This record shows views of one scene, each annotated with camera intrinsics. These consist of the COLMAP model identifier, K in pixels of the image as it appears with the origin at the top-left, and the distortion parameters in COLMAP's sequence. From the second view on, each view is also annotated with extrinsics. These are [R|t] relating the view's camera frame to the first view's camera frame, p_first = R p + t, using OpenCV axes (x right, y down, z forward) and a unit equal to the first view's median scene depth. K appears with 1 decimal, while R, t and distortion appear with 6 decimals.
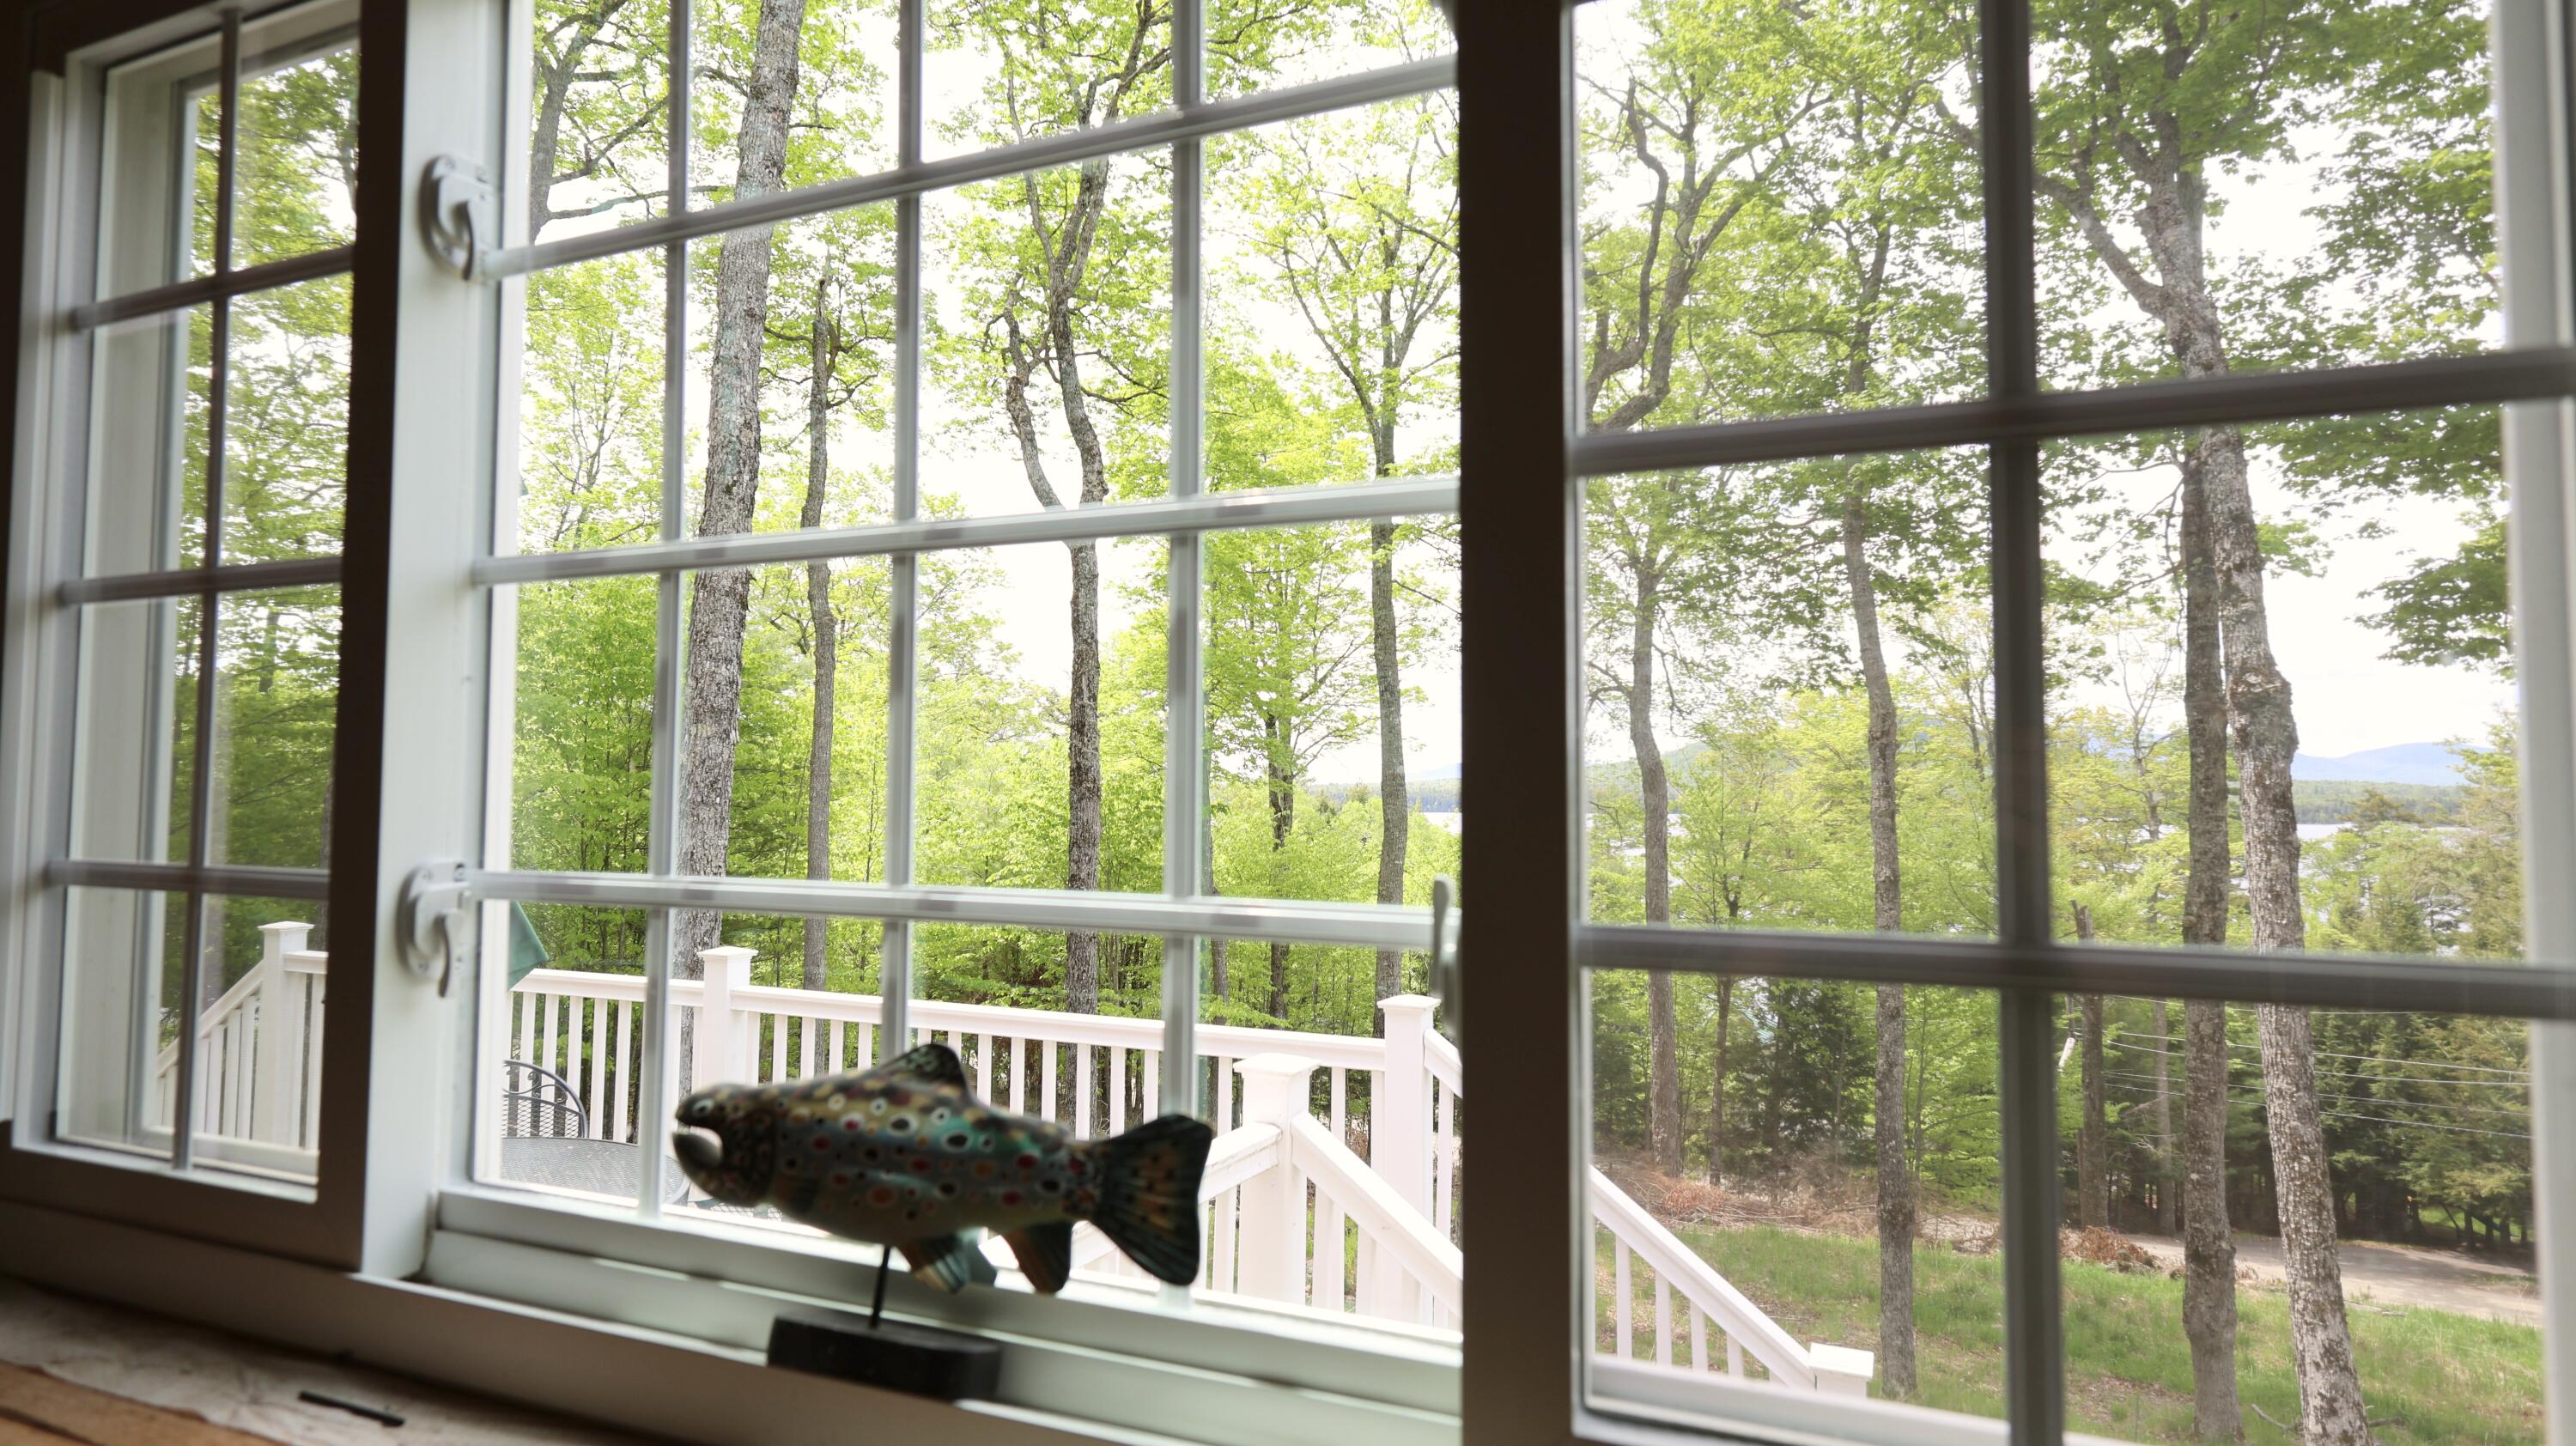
lens RADIAL K [[1421.2, 0, 1288.0], [0, 1421.2, 723.0], [0, 0, 1]] dist [0.001593, 0.000362]
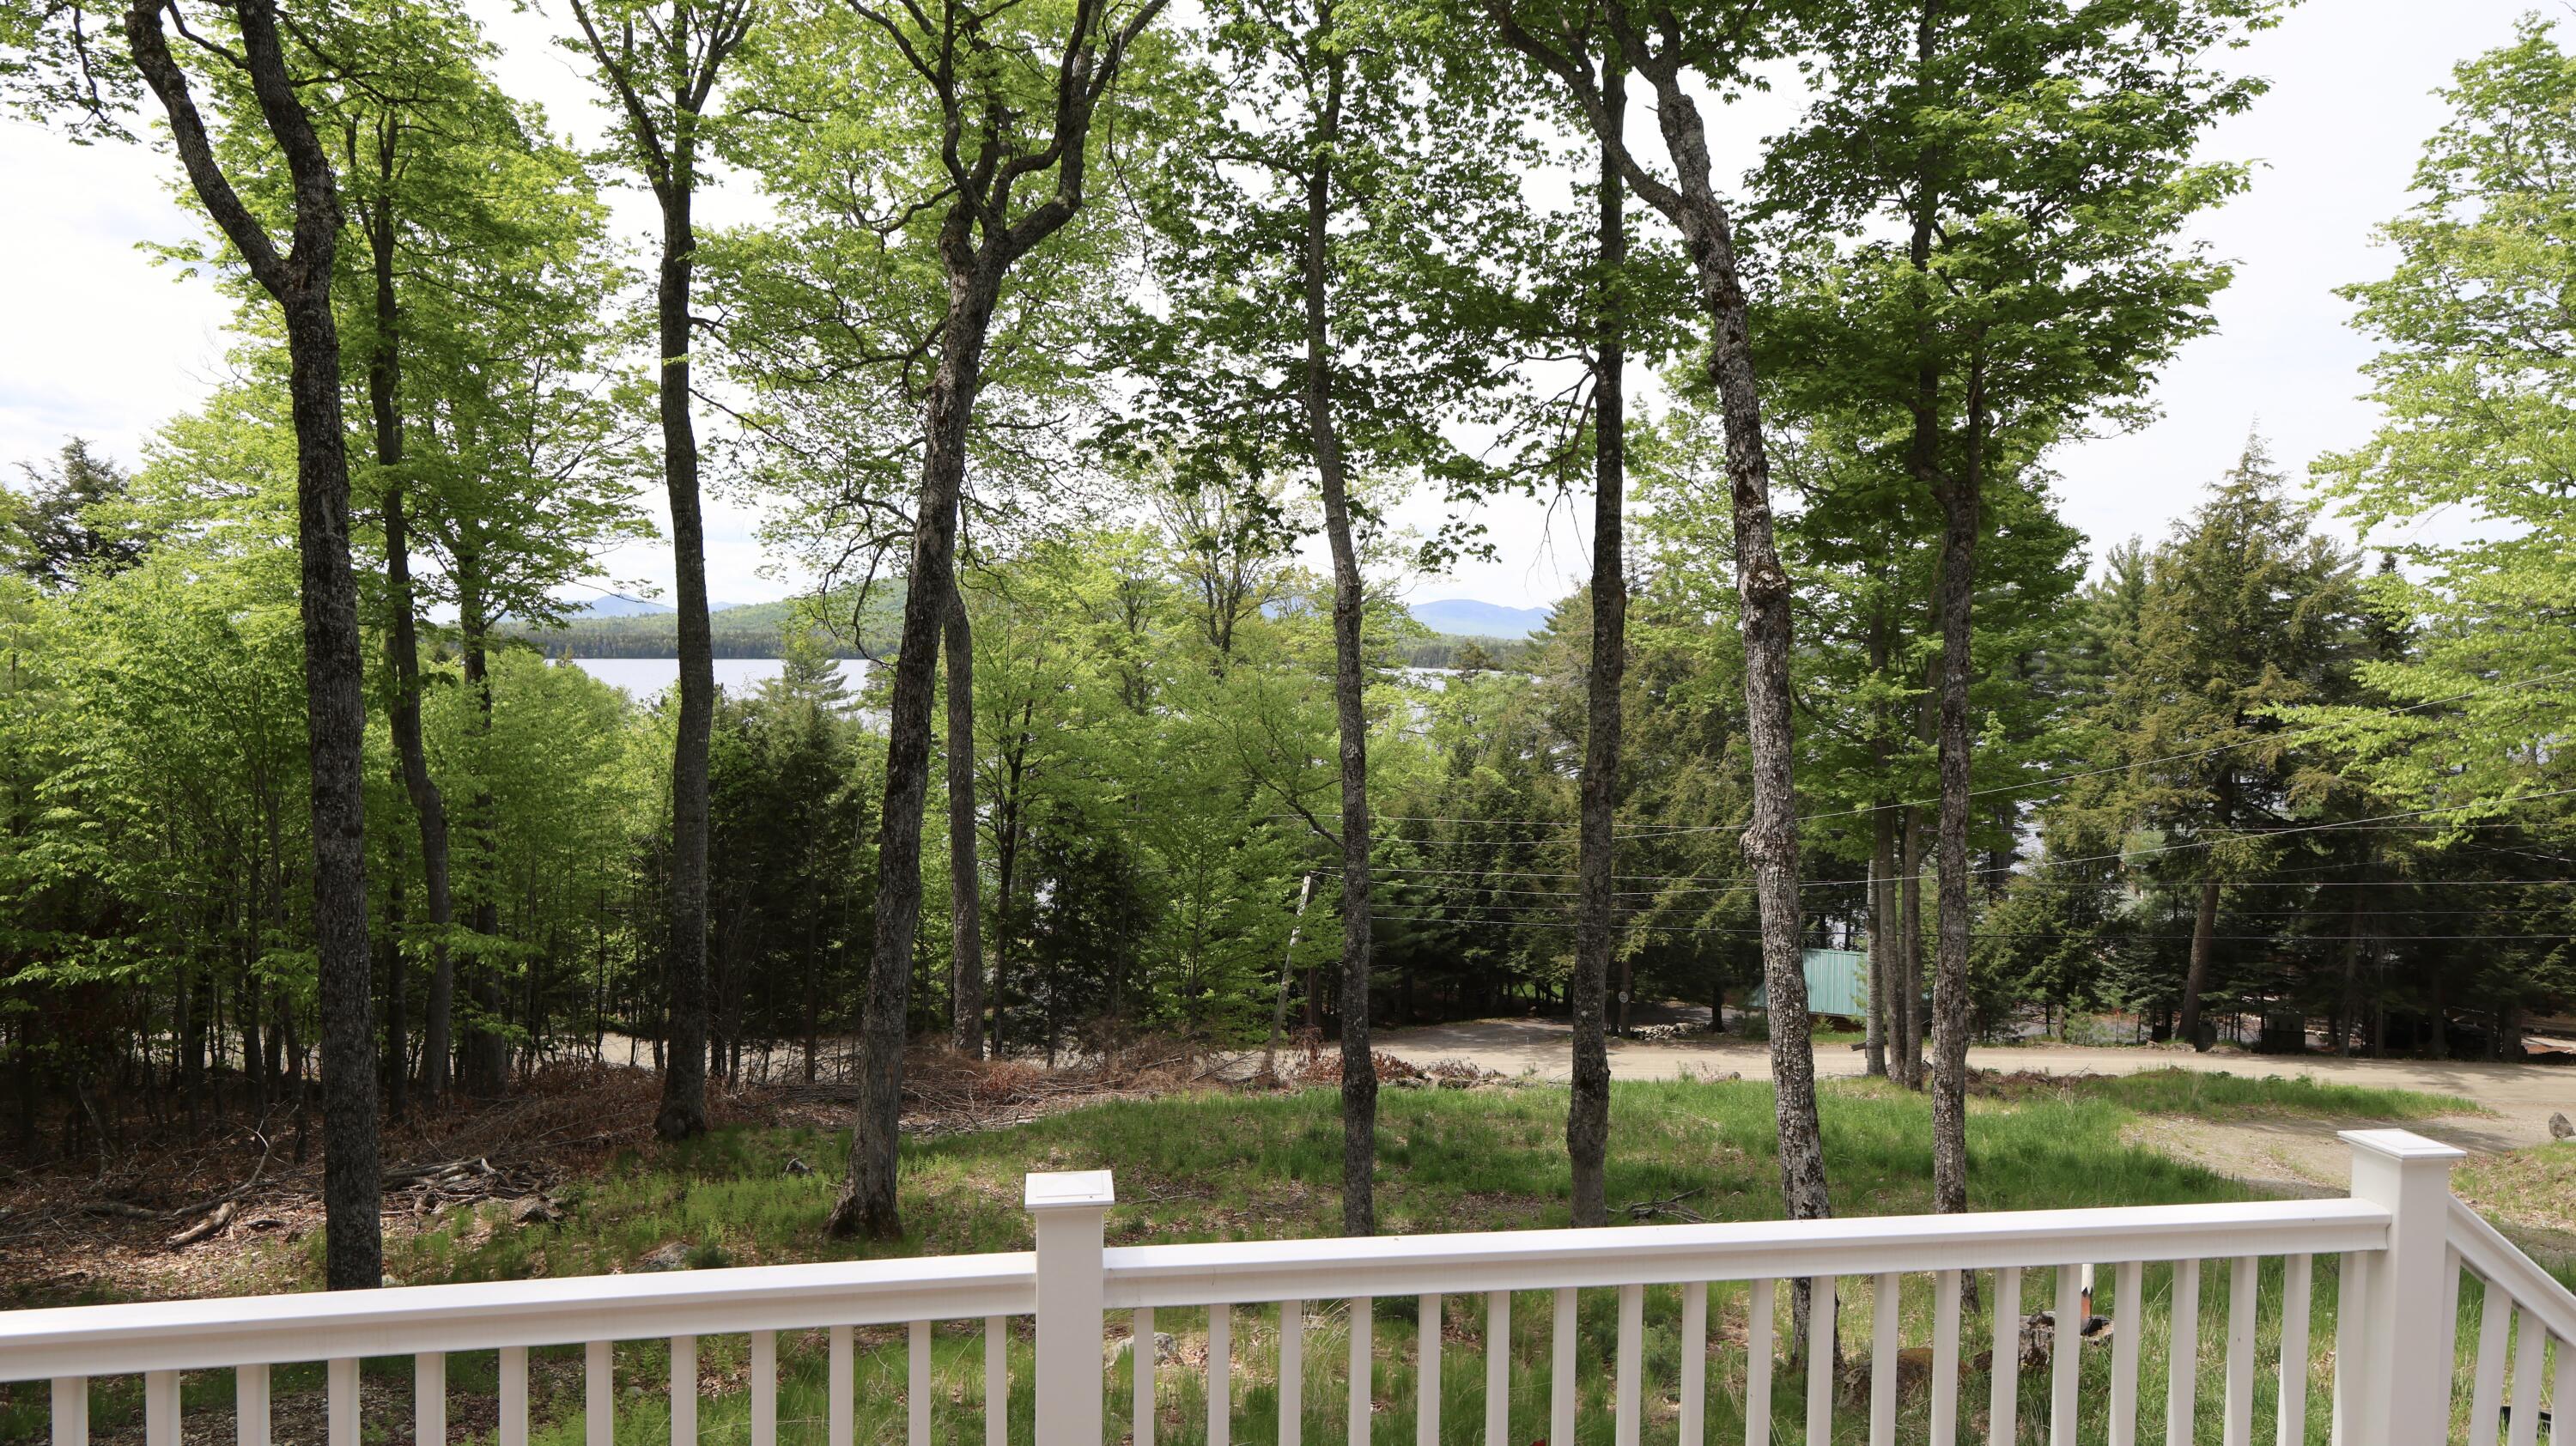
lens RADIAL K [[1483.5, 0, 1288.0], [0, 1483.5, 723.0], [0, 0, 1]] dist [0.000791, -0.000603]
pose [[0.834314, -0.025516, 0.550699, -0.168443], [-0.034716, 0.994514, 0.098674, -0.012411], [-0.550196, -0.101443, 0.828851, 0.167413]]
